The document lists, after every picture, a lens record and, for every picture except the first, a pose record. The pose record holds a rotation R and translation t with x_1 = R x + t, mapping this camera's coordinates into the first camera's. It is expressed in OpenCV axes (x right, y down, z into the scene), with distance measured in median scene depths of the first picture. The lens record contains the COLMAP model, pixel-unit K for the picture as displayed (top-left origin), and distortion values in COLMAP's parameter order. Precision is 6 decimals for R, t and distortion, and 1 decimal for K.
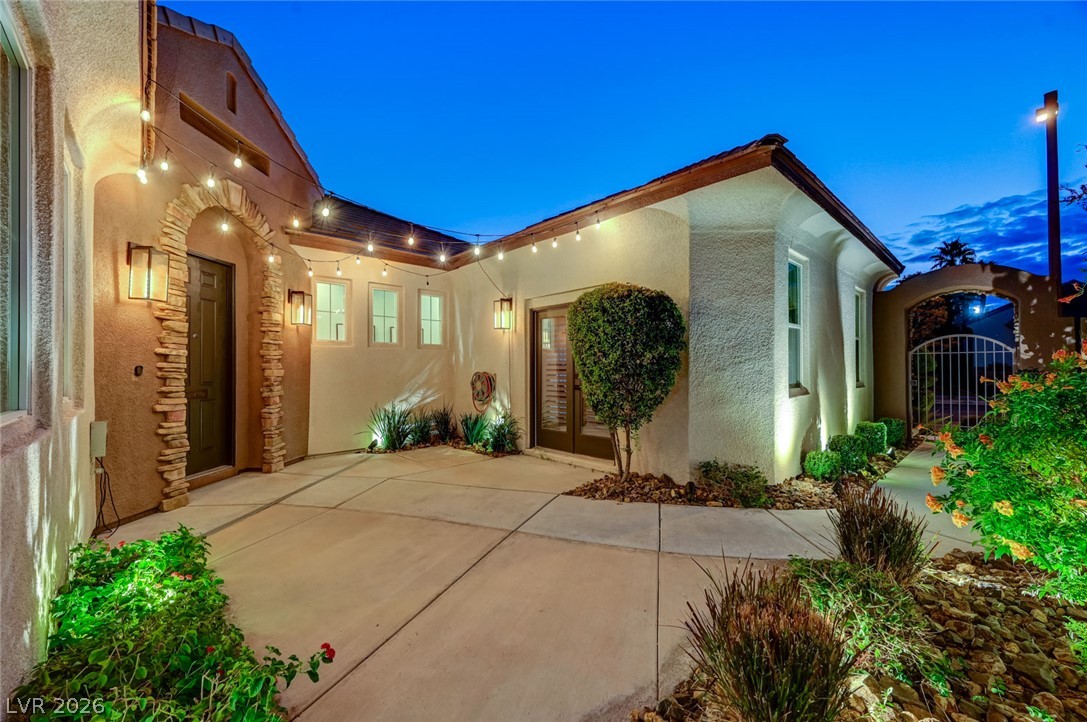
lens RADIAL K [[433.8, 0, 543.1], [0, 433.8, 364.0], [0, 0, 1]] dist [-0.003534, -0.000203]
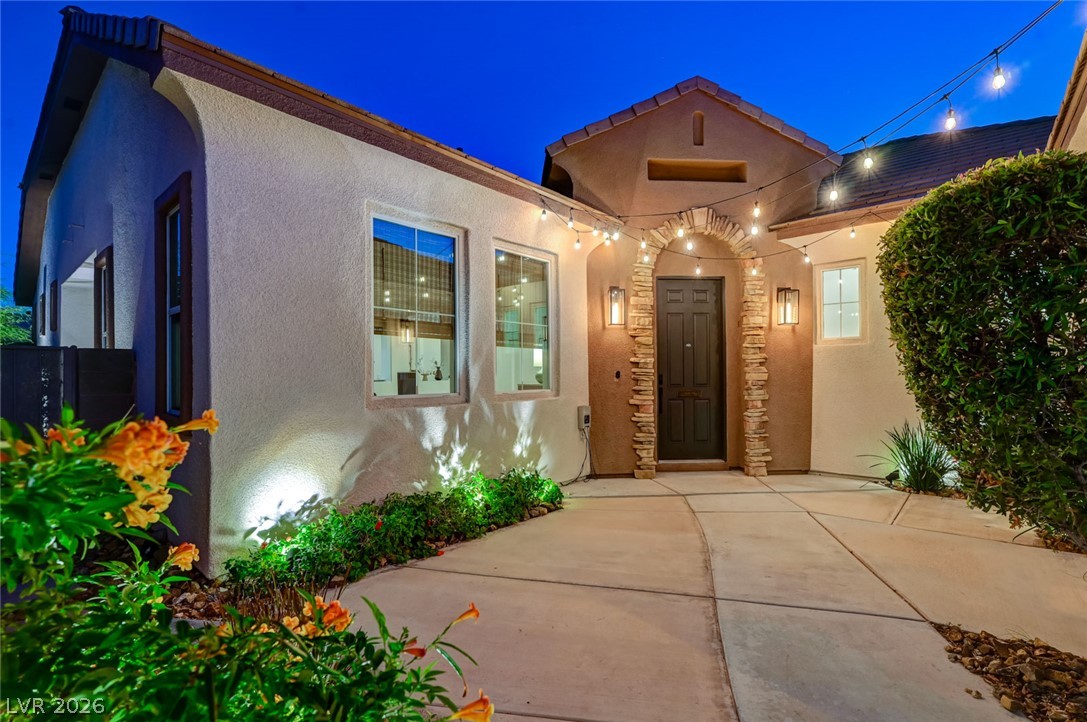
lens RADIAL K [[493.3, 0, 542.7], [0, 493.3, 368.3], [0, 0, 1]] dist [-0.000206, -0.000271]
pose [[0.103539, -0.007939, -0.994594, 0.616088], [0.014318, 0.999876, -0.006490, 0.002292], [0.994522, -0.013568, 0.103640, 0.538775]]
